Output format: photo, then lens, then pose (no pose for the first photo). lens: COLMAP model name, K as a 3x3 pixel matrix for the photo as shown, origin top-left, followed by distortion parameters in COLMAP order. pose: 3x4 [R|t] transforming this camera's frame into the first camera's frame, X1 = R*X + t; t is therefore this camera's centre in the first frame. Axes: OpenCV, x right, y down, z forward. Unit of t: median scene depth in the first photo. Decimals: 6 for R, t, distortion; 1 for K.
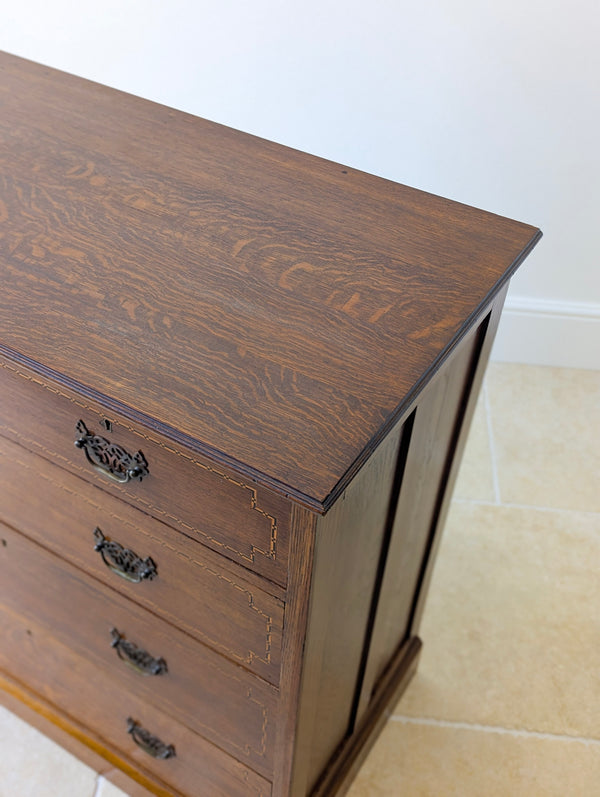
lens RADIAL K [[859.2, 0, 299.6], [0, 859.2, 387.2], [0, 0, 1]] dist [0.060833, -0.034848]
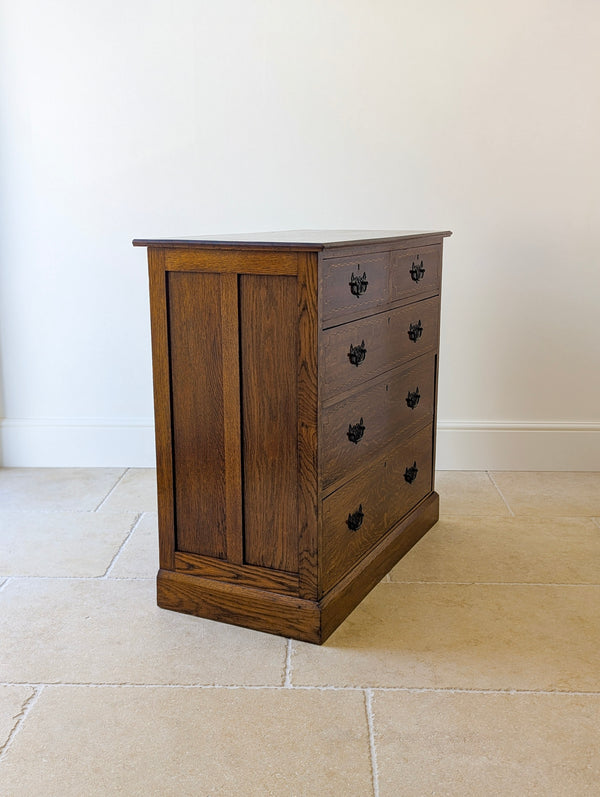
lens RADIAL K [[875.9, 0, 300.0], [0, 875.9, 398.5], [0, 0, 1]] dist [0.080540, -0.060625]
pose [[0.997104, -0.058110, 0.049058, -0.402858], [0.074561, 0.873966, -0.480234, 1.315840], [-0.014968, 0.482501, 0.875767, -0.849466]]
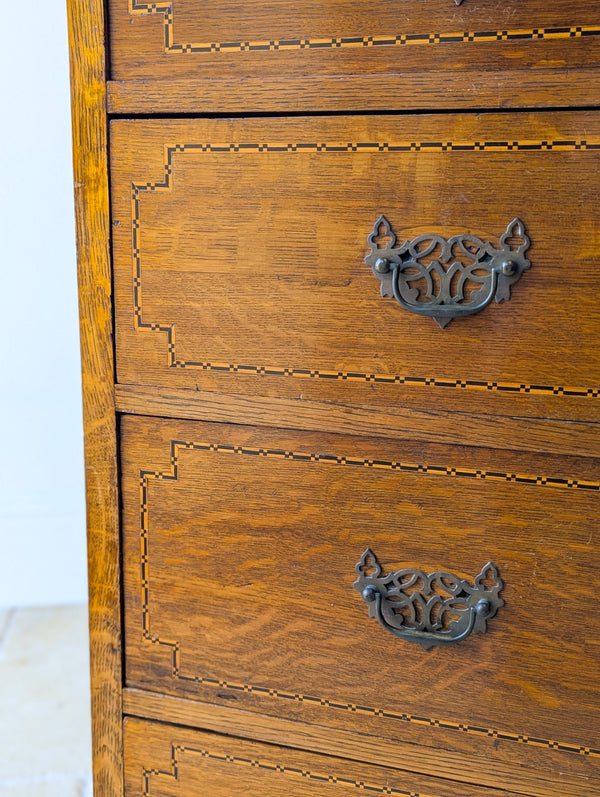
lens RADIAL K [[859.0, 0, 296.4], [0, 859.0, 397.9], [0, 0, 1]] dist [0.059156, -0.056705]
pose [[0.966045, -0.088745, 0.242654, -0.791454], [0.195970, 0.863725, -0.464300, 0.306156], [-0.168382, 0.496088, 0.851789, 0.787780]]
